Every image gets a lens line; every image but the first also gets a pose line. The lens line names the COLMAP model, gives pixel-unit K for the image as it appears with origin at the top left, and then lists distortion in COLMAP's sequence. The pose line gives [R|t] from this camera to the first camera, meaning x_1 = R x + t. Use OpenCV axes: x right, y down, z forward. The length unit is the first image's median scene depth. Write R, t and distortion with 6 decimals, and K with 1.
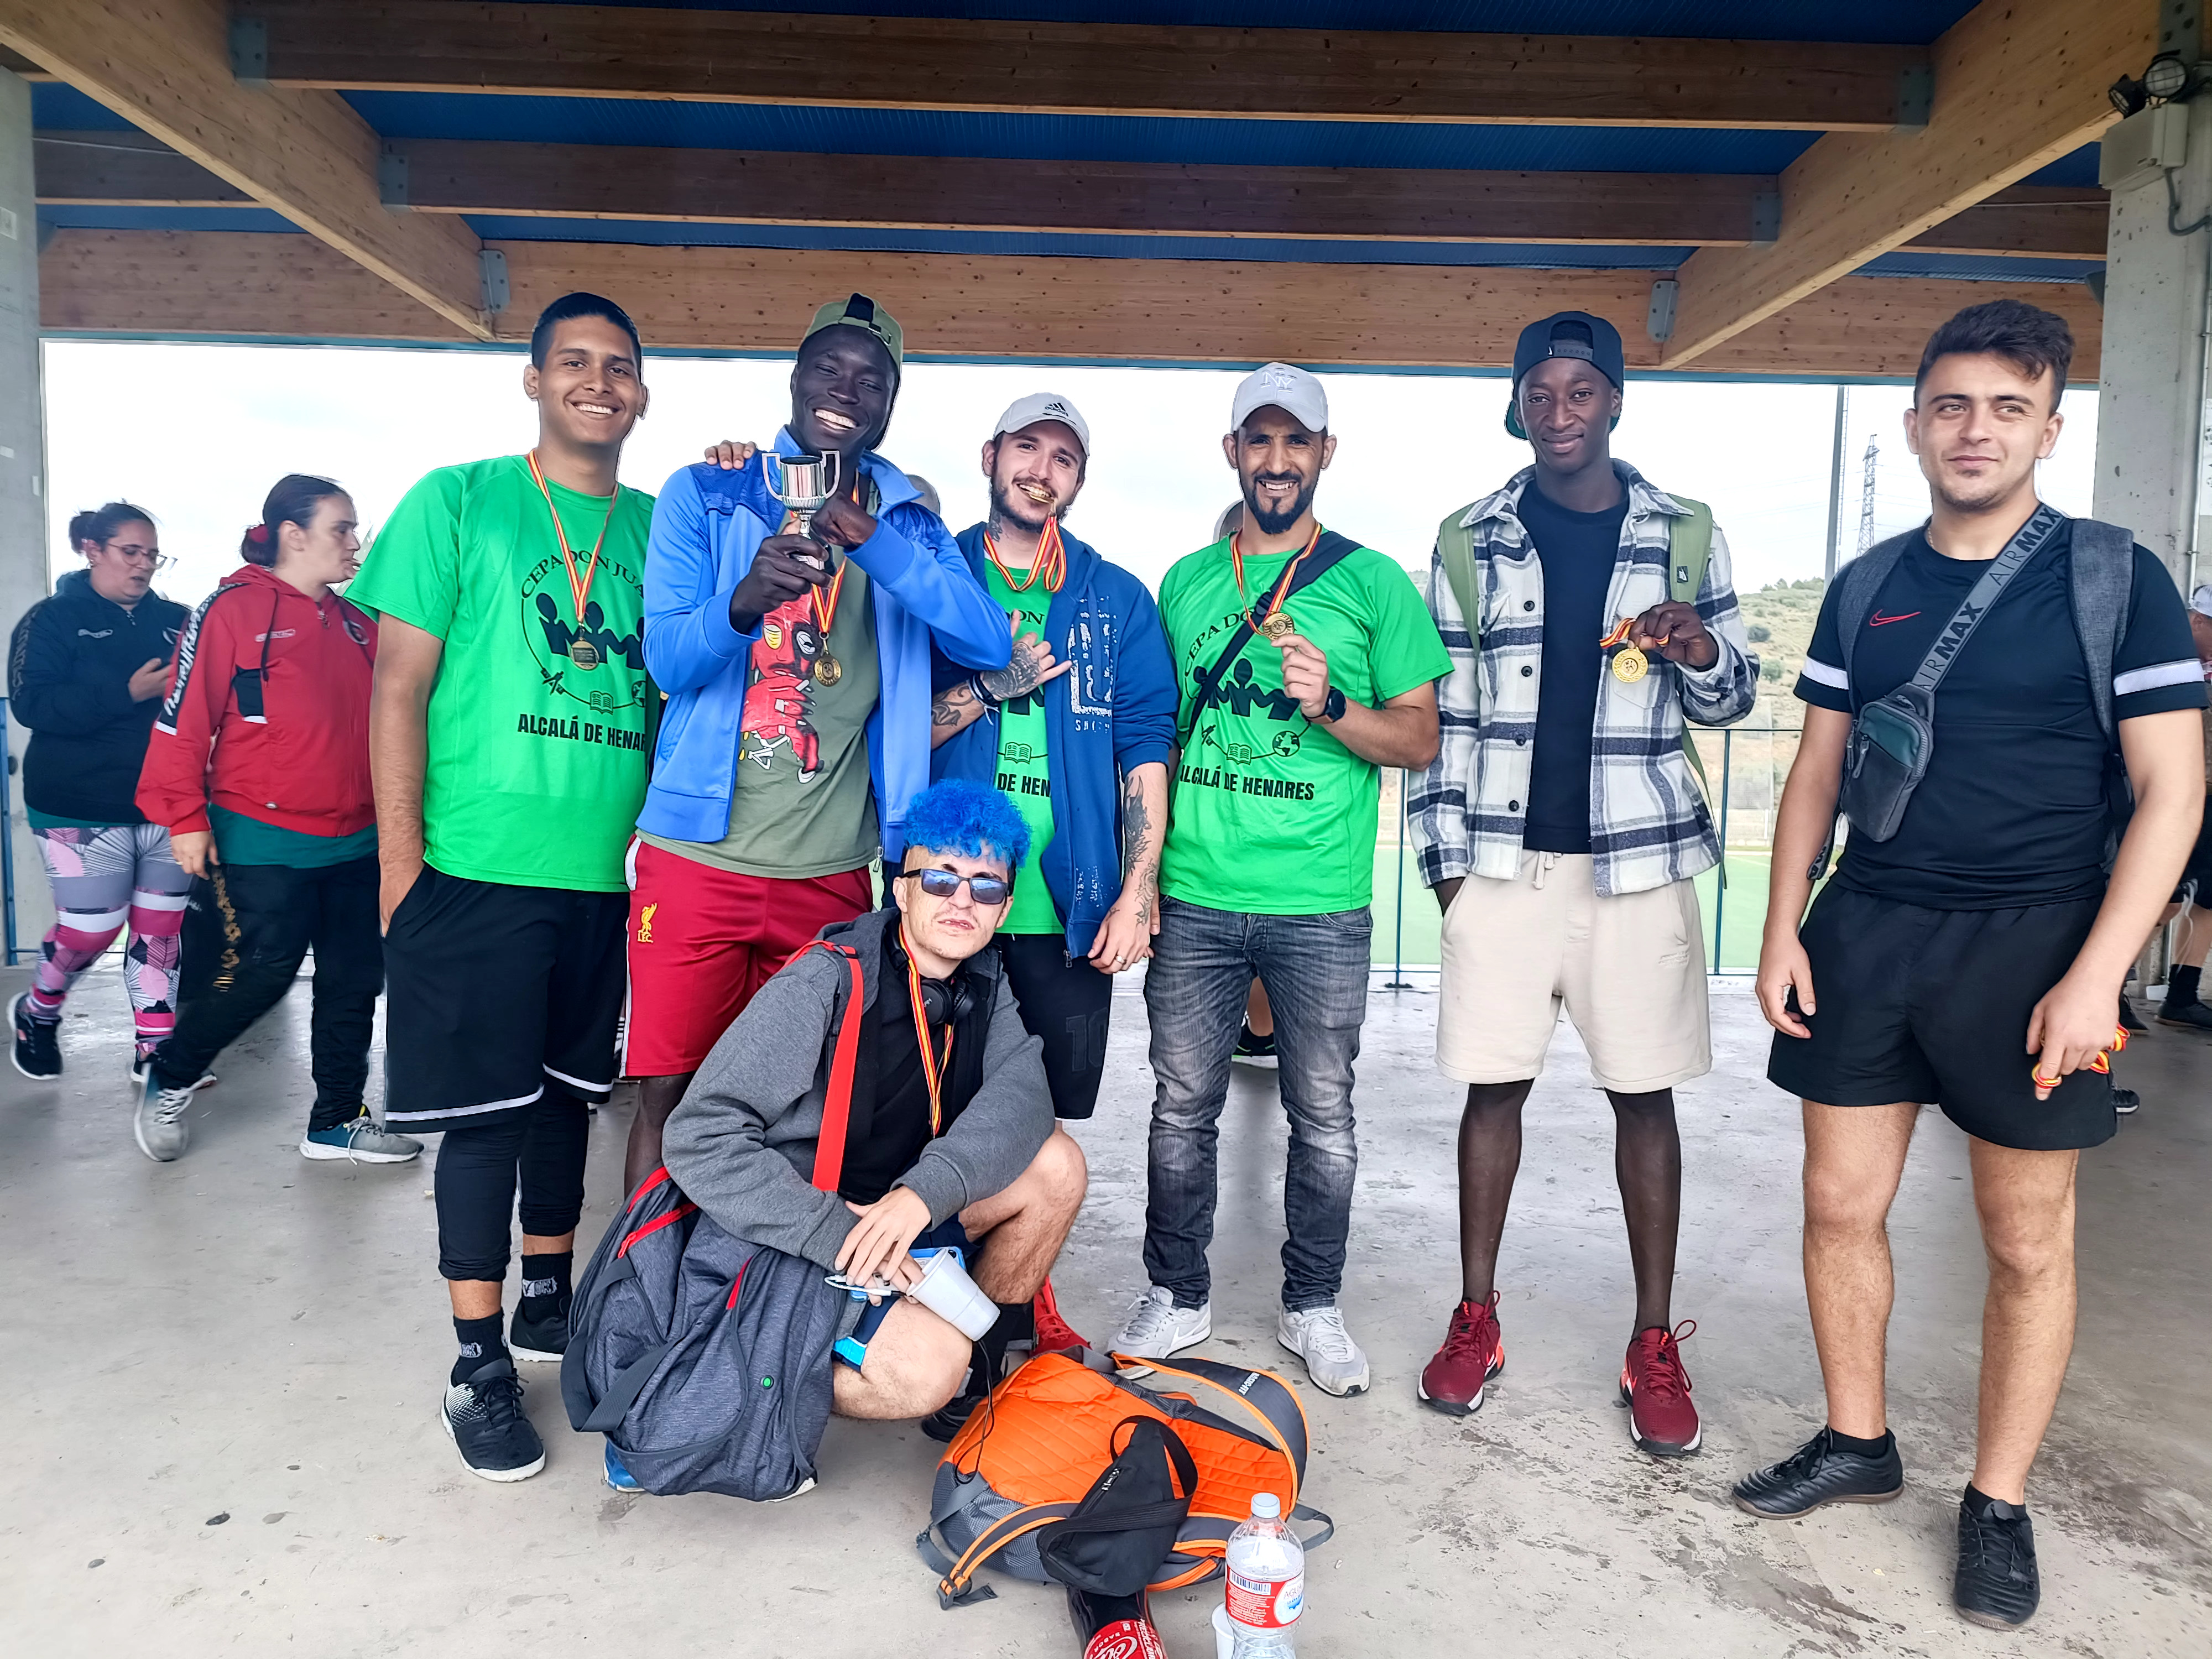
lens RADIAL K [[1763.4, 0, 1156.4], [0, 1763.4, 817.3], [0, 0, 1]] dist [0.050717, -0.076777]
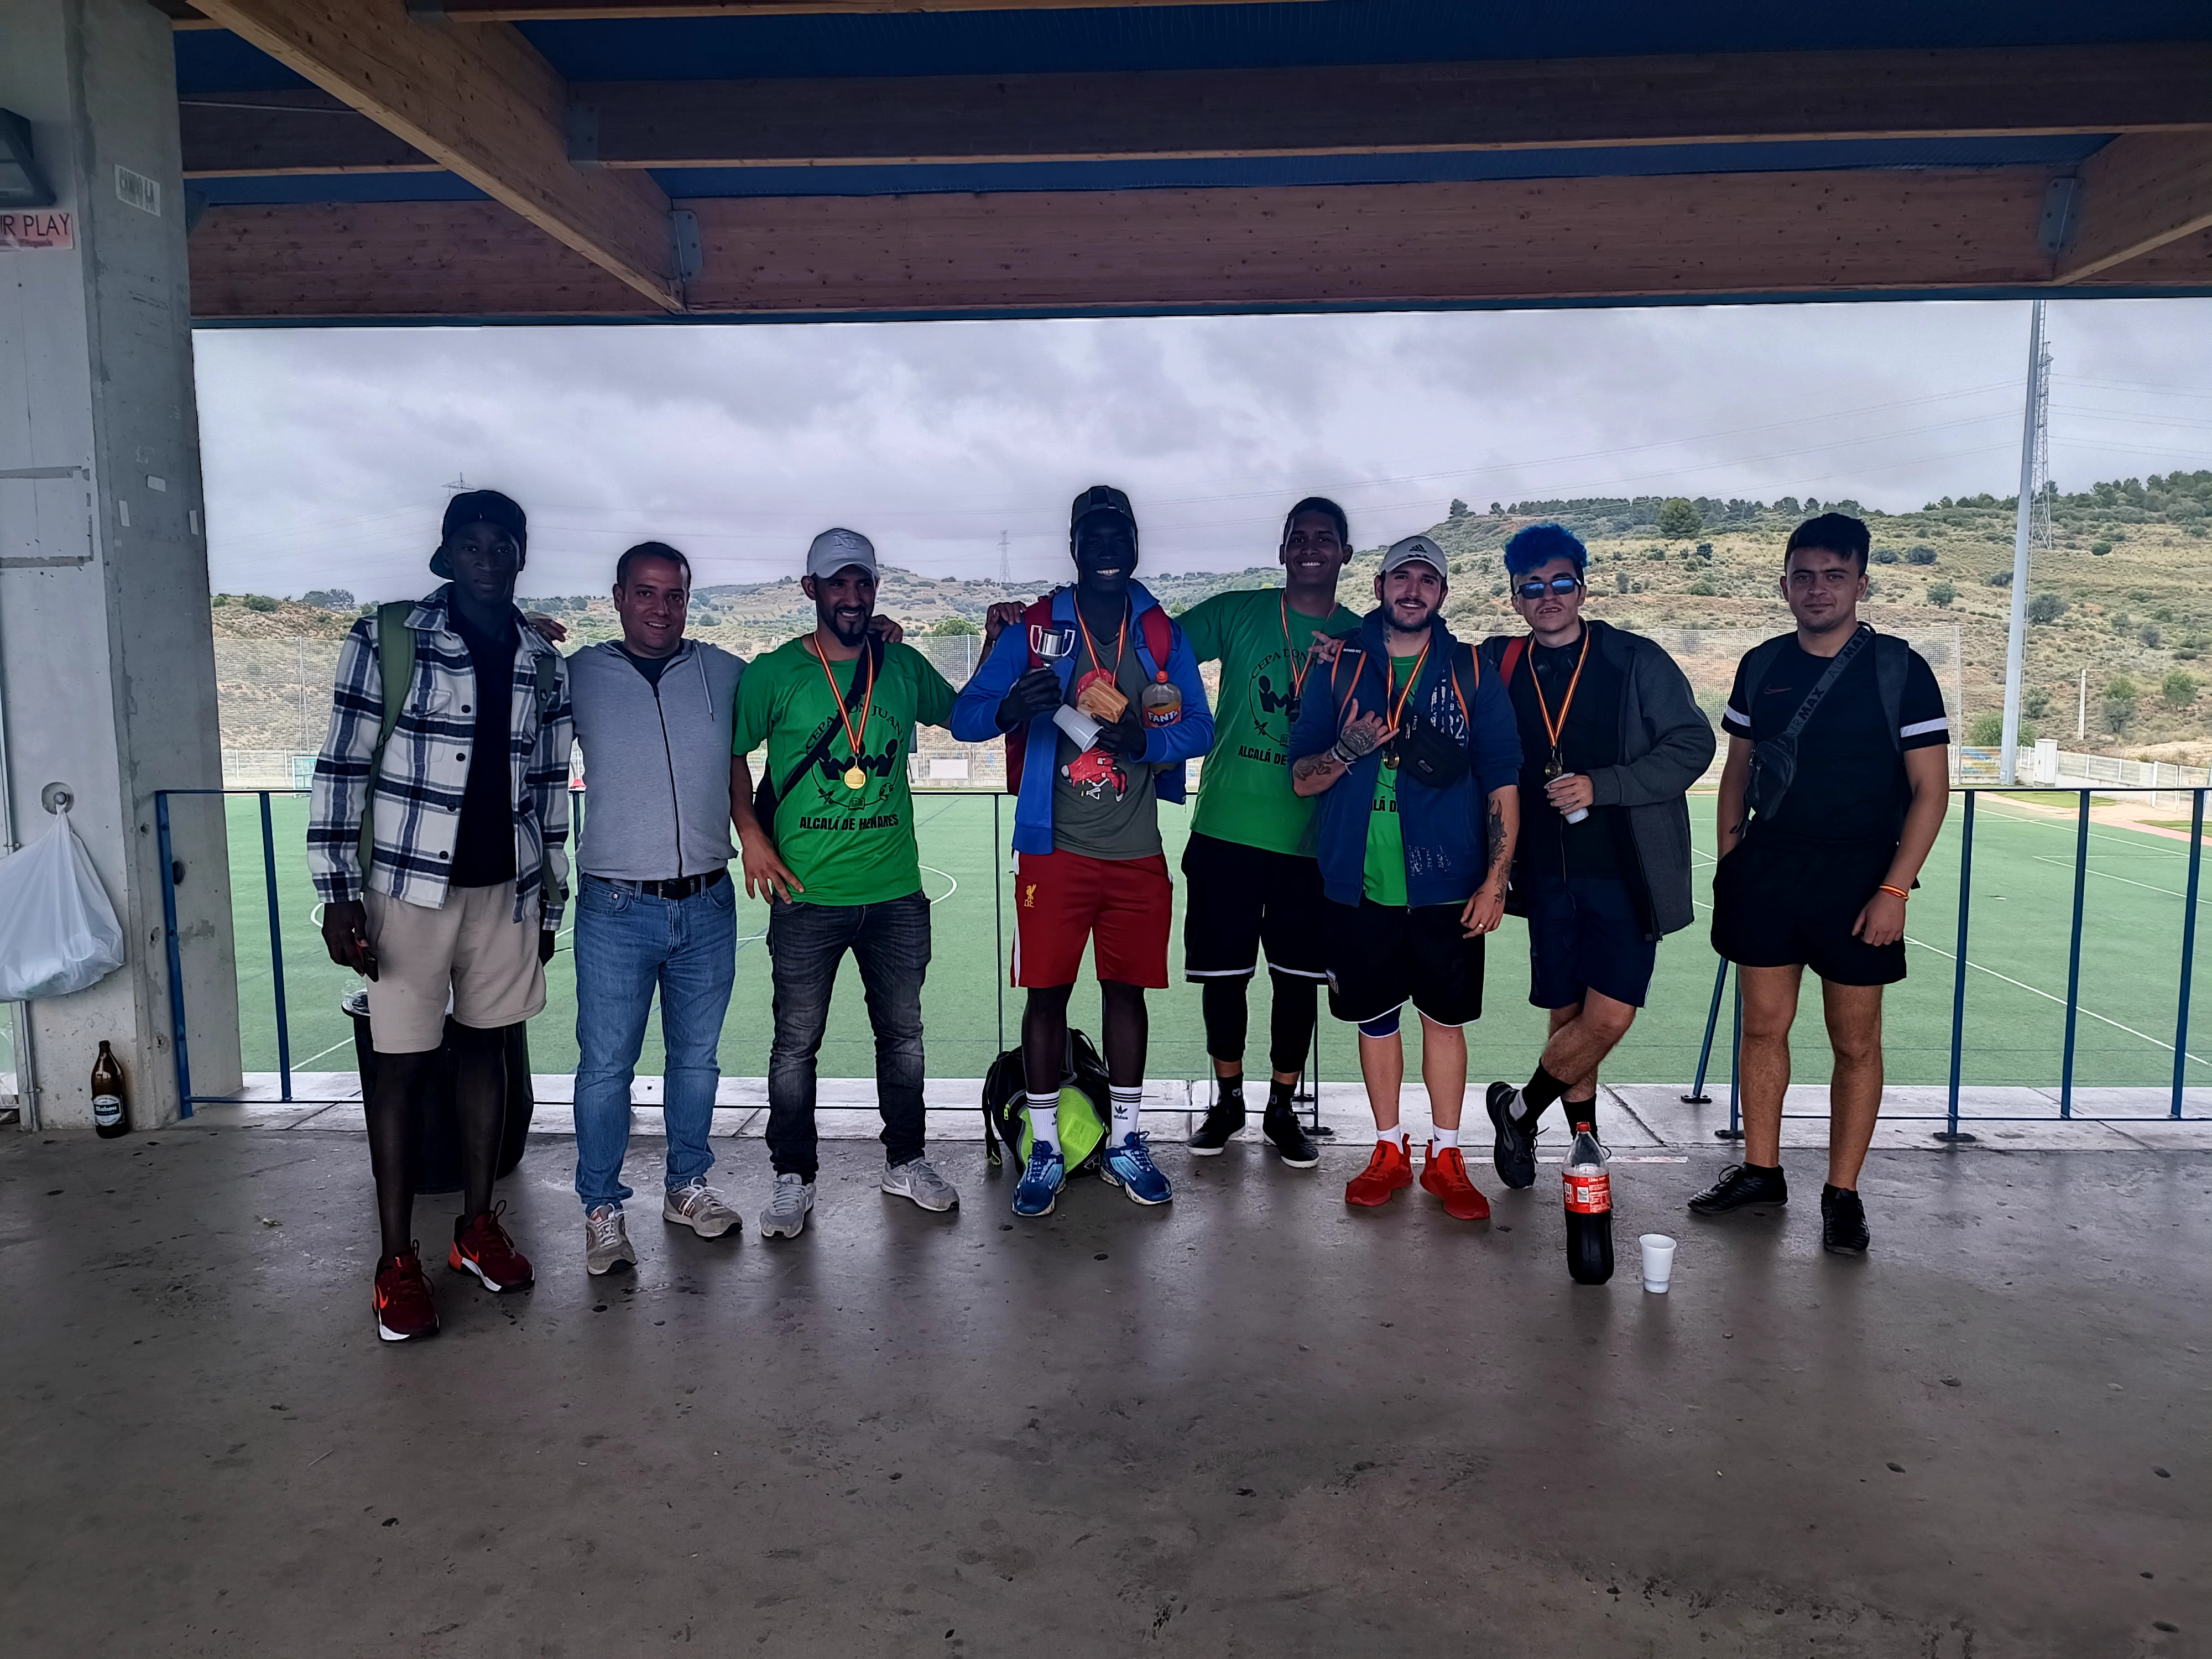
lens RADIAL K [[1763.4, 0, 1125.7], [0, 1763.4, 802.1], [0, 0, 1]] dist [0.050717, -0.076777]
pose [[0.995961, -0.017851, -0.087998, -0.193705], [0.019964, 0.999532, 0.023195, -0.096374], [0.087543, -0.024858, 0.995851, 0.315032]]
